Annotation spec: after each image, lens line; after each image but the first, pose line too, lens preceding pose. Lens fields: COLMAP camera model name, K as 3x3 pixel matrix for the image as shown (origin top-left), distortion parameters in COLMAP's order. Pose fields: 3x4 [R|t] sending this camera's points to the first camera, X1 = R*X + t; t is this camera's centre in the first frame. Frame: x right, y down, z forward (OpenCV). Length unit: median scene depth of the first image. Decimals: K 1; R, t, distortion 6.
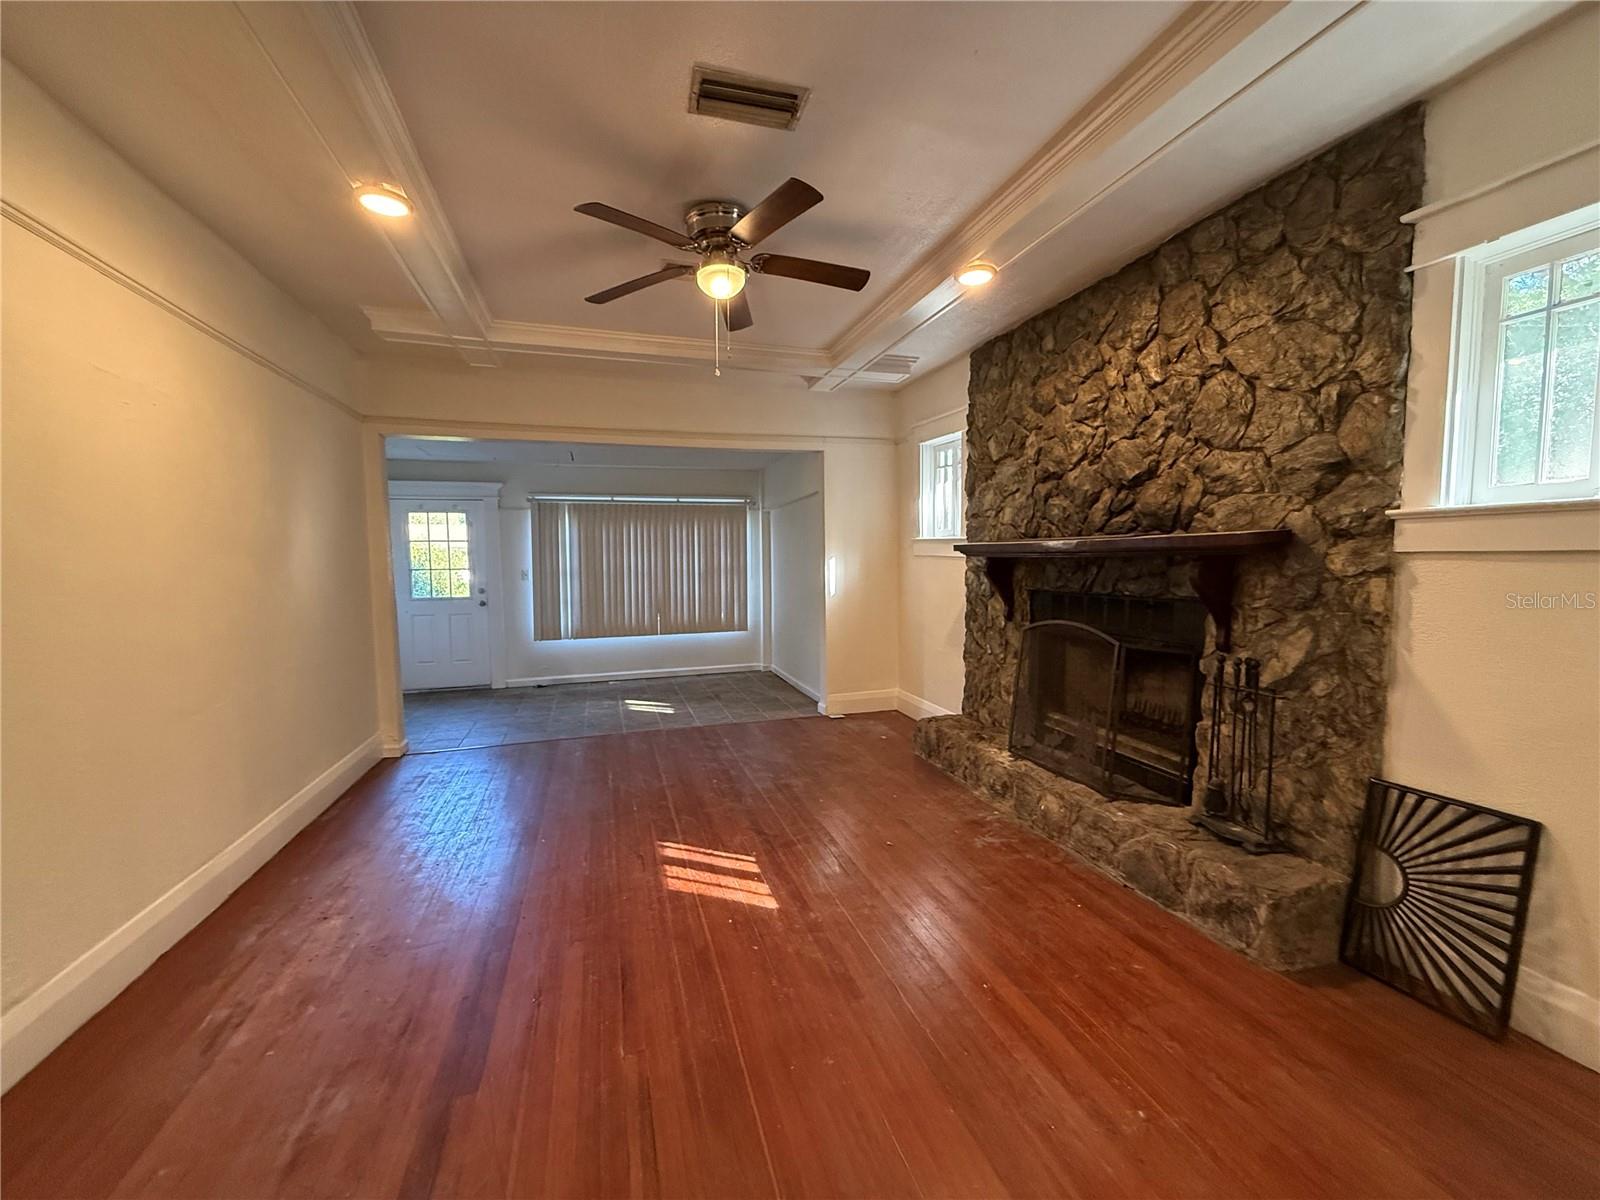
lens RADIAL K [[637.6, 0, 796.6], [0, 637.6, 602.1], [0, 0, 1]] dist [-0.001035, 0.001283]
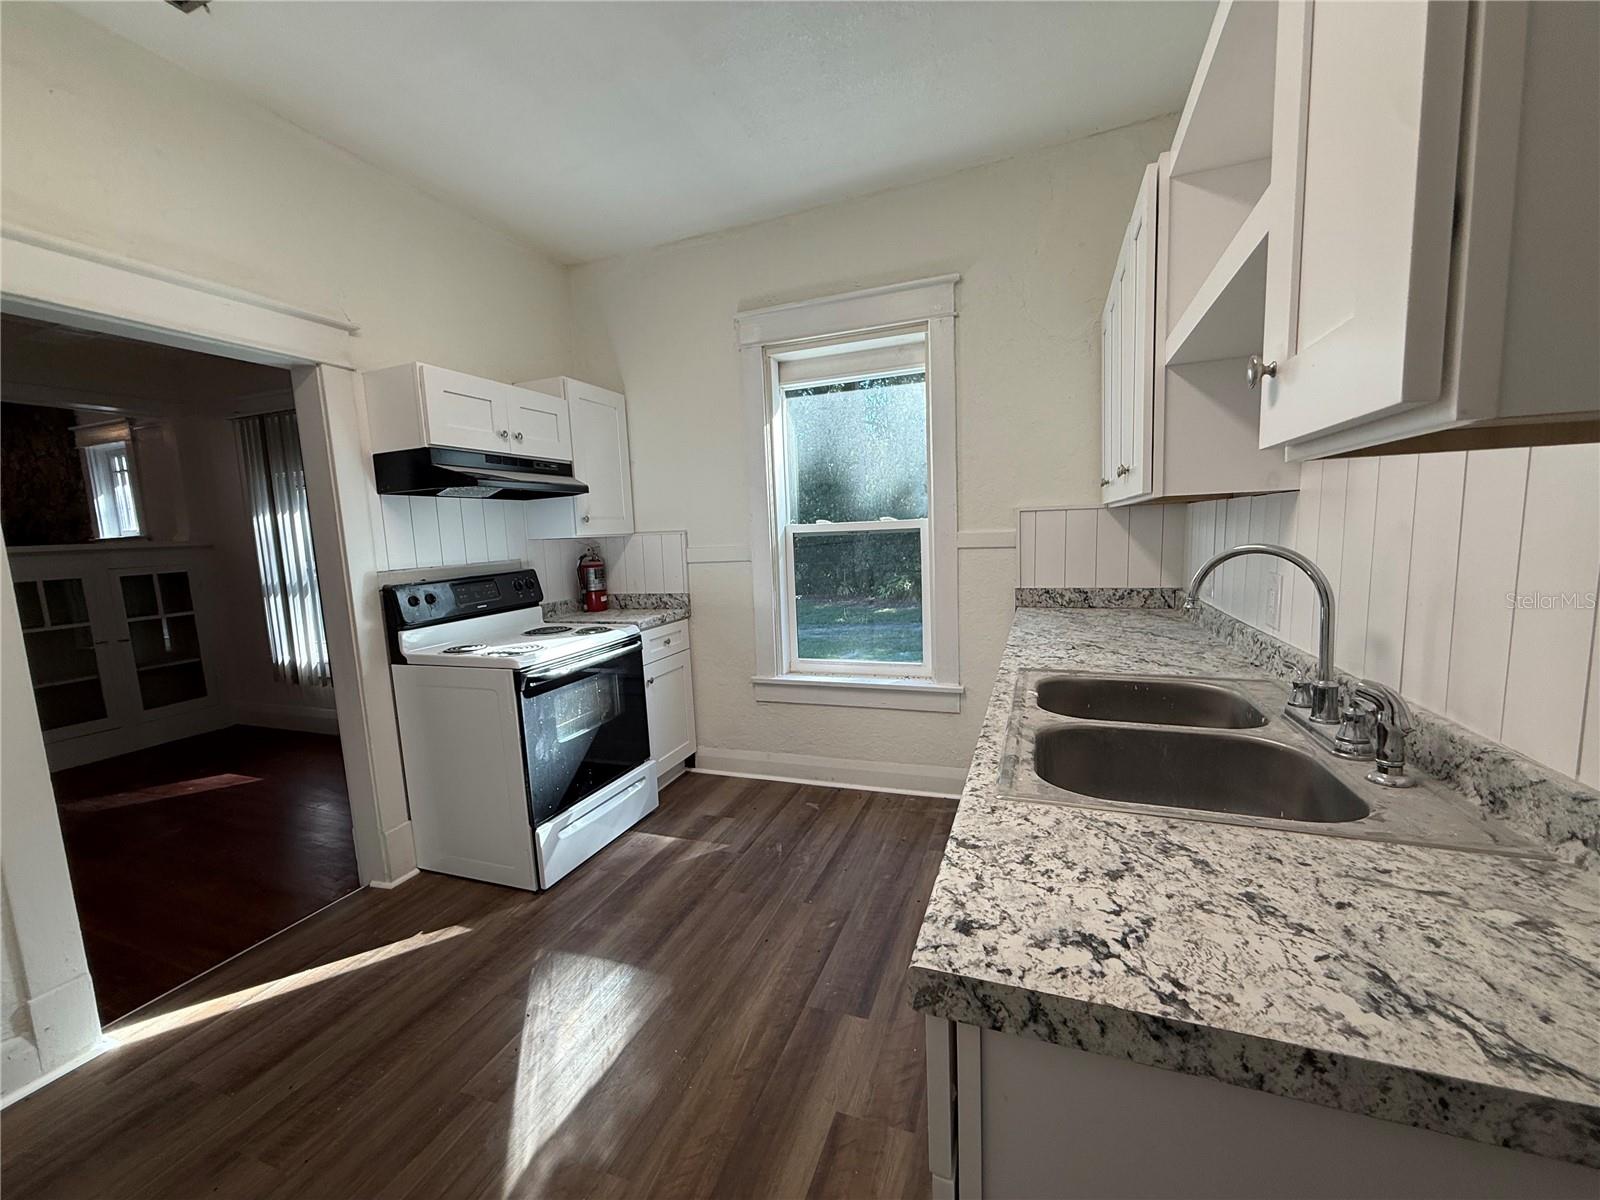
lens RADIAL K [[637.6, 0, 795.3], [0, 637.6, 601.9], [0, 0, 1]] dist [-0.001035, 0.001283]
pose [[0.621933, -0.111358, 0.775112, 0.431059], [0.098229, 0.993113, 0.063860, 0.148763], [-0.776885, 0.036422, 0.628588, -1.859227]]
